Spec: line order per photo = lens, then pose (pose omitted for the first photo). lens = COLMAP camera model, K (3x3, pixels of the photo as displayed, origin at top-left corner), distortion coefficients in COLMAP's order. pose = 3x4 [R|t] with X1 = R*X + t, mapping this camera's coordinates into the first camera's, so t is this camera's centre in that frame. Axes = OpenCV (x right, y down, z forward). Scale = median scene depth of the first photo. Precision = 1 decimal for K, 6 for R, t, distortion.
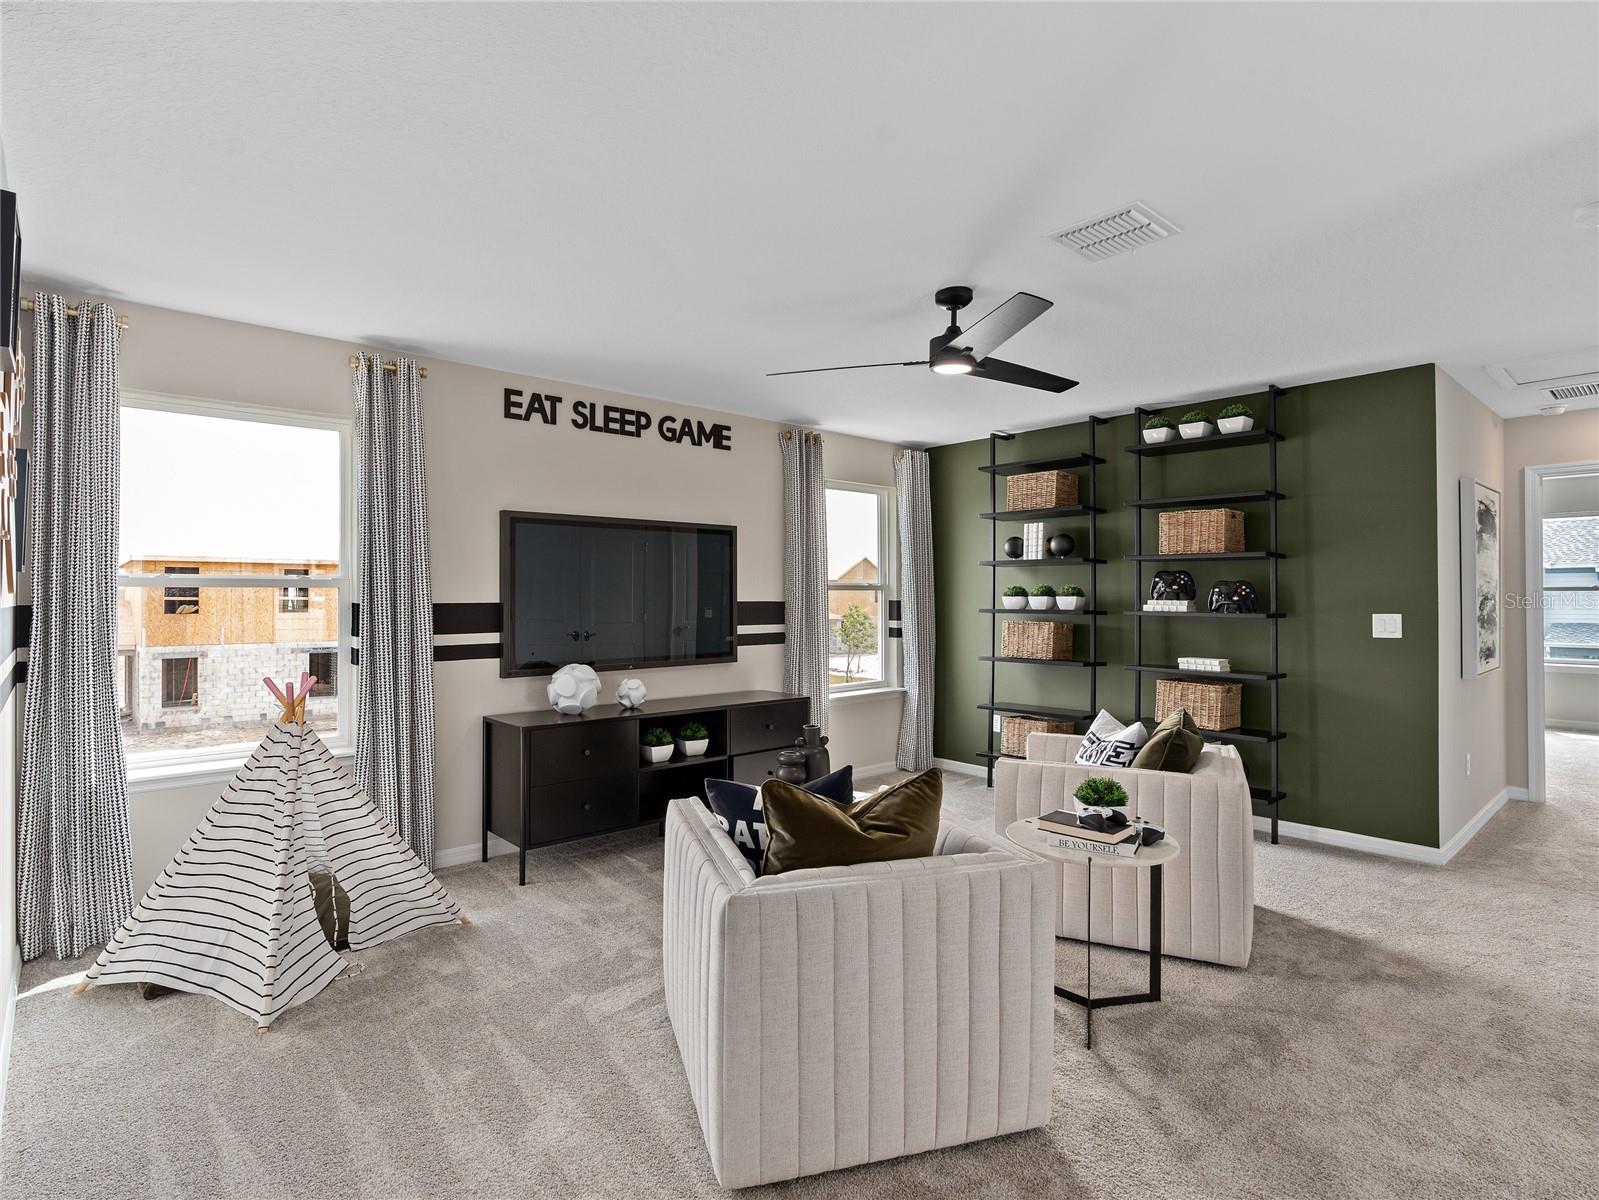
lens RADIAL K [[830.0, 0, 797.5], [0, 830.0, 583.9], [0, 0, 1]] dist [-0.000900, 0.000362]
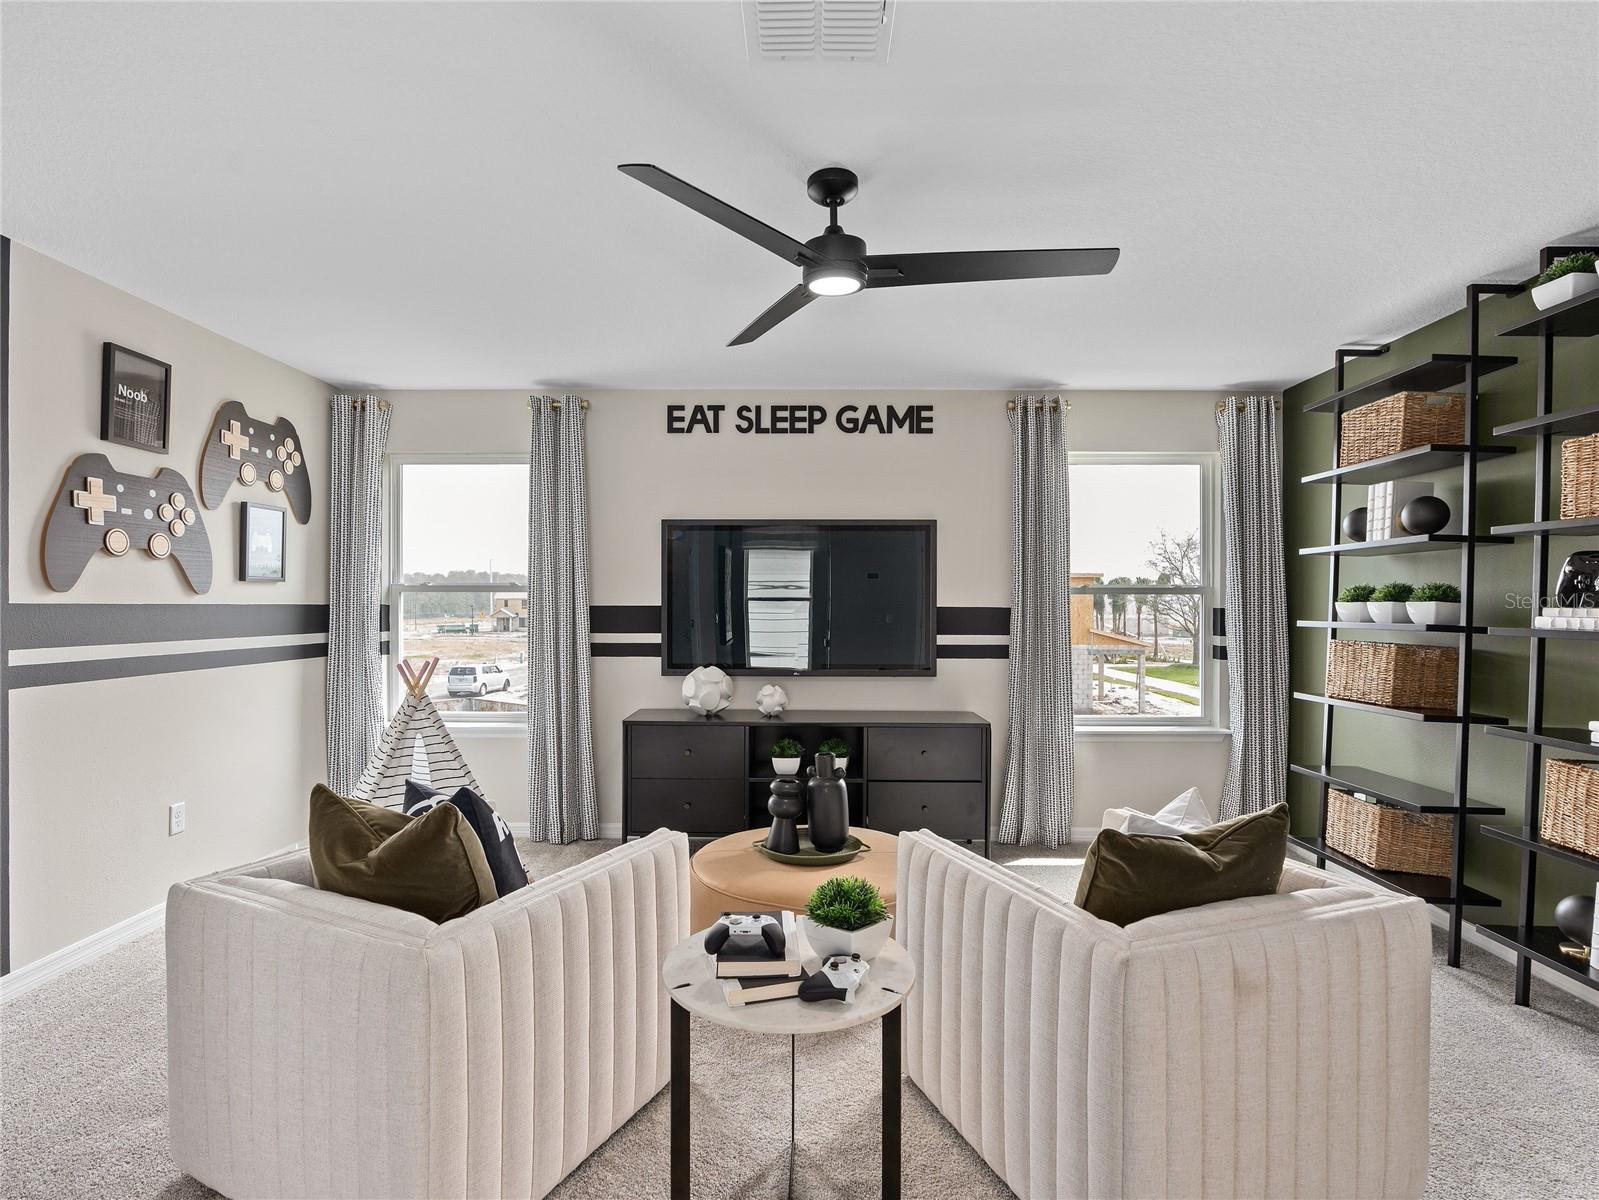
lens RADIAL K [[825.4, 0, 792.1], [0, 825.4, 605.7], [0, 0, 1]] dist [-0.001623, 0.000045]
pose [[0.734429, 0.004329, -0.678672, 0.434224], [0.005331, 0.999912, 0.012147, 0.009282], [0.678665, -0.012539, 0.734341, 0.287062]]
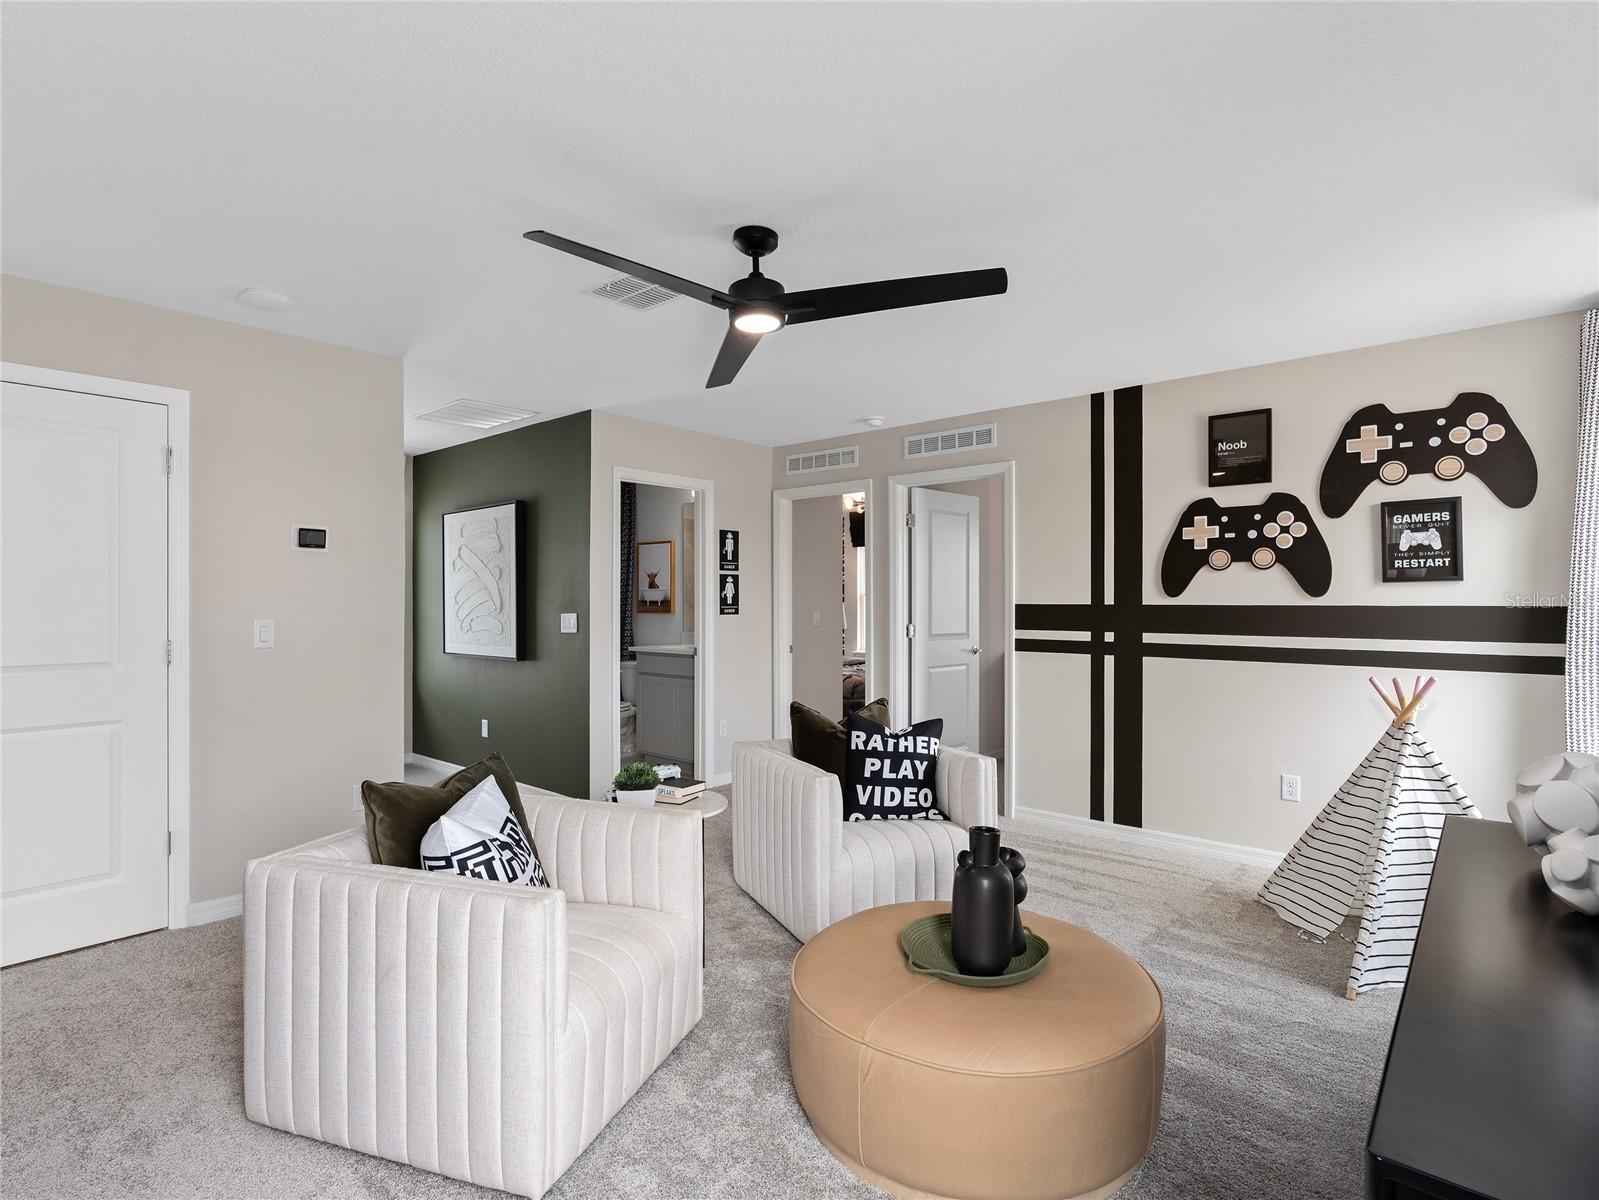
lens RADIAL K [[825.4, 0, 792.1], [0, 825.4, 605.7], [0, 0, 1]] dist [-0.001623, 0.000045]
pose [[-0.993035, -0.002841, -0.117787, 0.018475], [-0.001310, 0.999914, -0.013074, 0.034426], [0.117814, -0.012829, -0.992953, 1.712205]]
